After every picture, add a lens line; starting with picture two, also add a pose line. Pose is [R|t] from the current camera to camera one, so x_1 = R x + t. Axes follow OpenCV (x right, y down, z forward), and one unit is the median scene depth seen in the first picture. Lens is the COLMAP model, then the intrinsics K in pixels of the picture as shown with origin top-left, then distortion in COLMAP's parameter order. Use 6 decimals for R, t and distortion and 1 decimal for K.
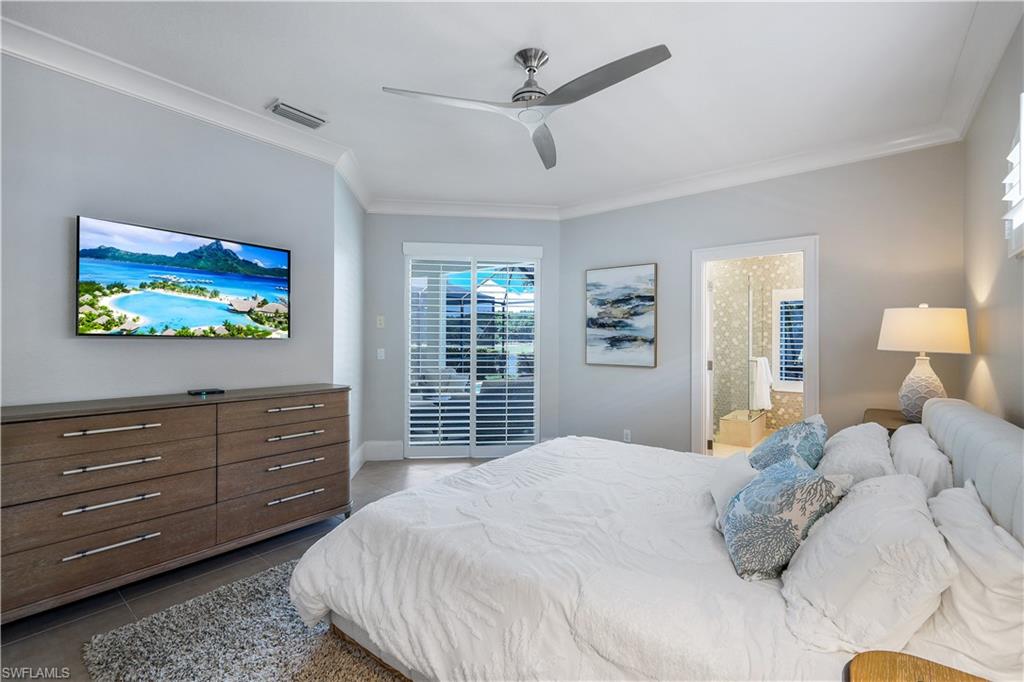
lens RADIAL K [[453.5, 0, 509.7], [0, 453.5, 341.0], [0, 0, 1]] dist [0.009569, -0.000060]
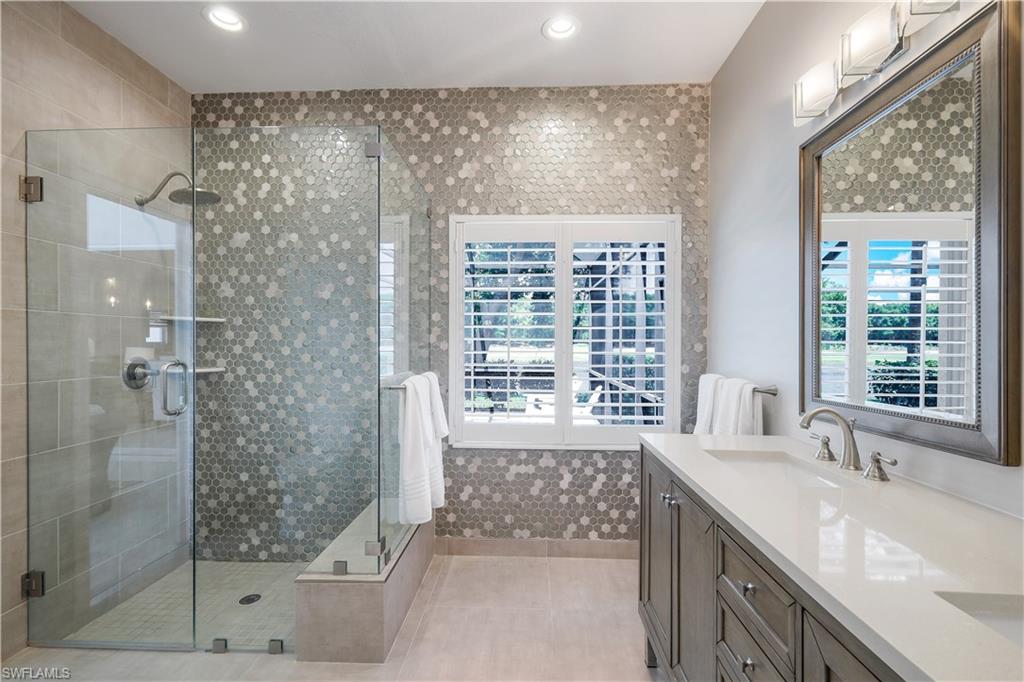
lens RADIAL K [[453.5, 0, 512.2], [0, 453.5, 341.7], [0, 0, 1]] dist [0.009569, -0.000060]
pose [[0.809940, -0.001414, 0.586511, 0.495636], [-0.001538, 0.999989, 0.004534, 0.008064], [-0.586511, -0.004574, 0.809928, 0.818393]]
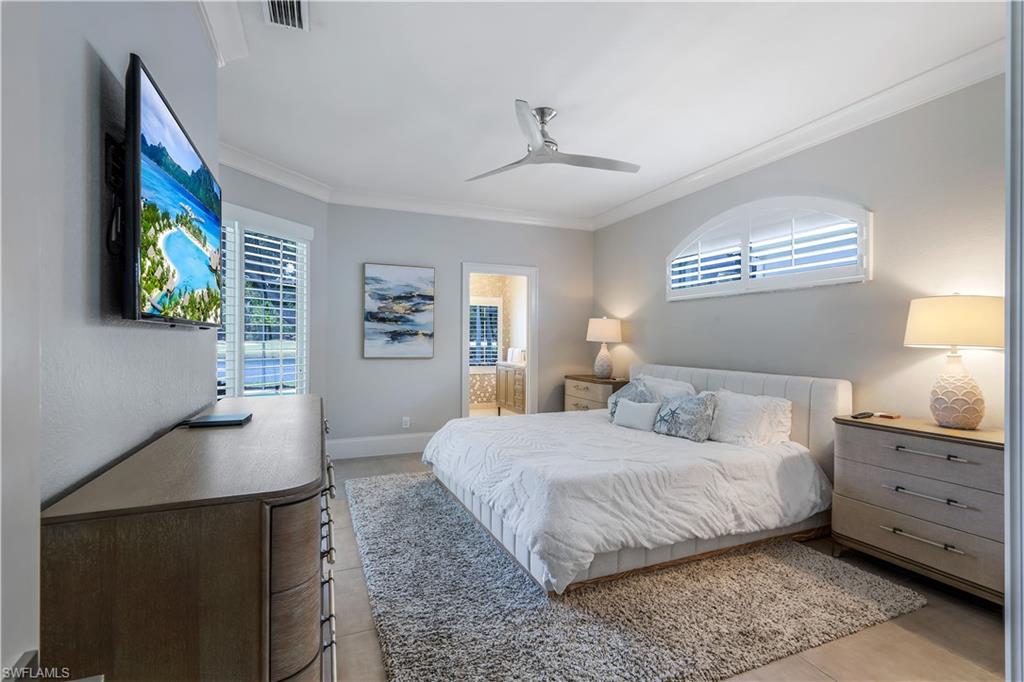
lens RADIAL K [[479.8, 0, 516.6], [0, 479.8, 340.2], [0, 0, 1]] dist [0.001233, 0.000024]
pose [[0.480892, -0.004878, 0.876766, -0.601486], [-0.005039, 0.999953, 0.008328, 0.001363], [-0.876765, -0.008423, 0.480845, 0.212915]]
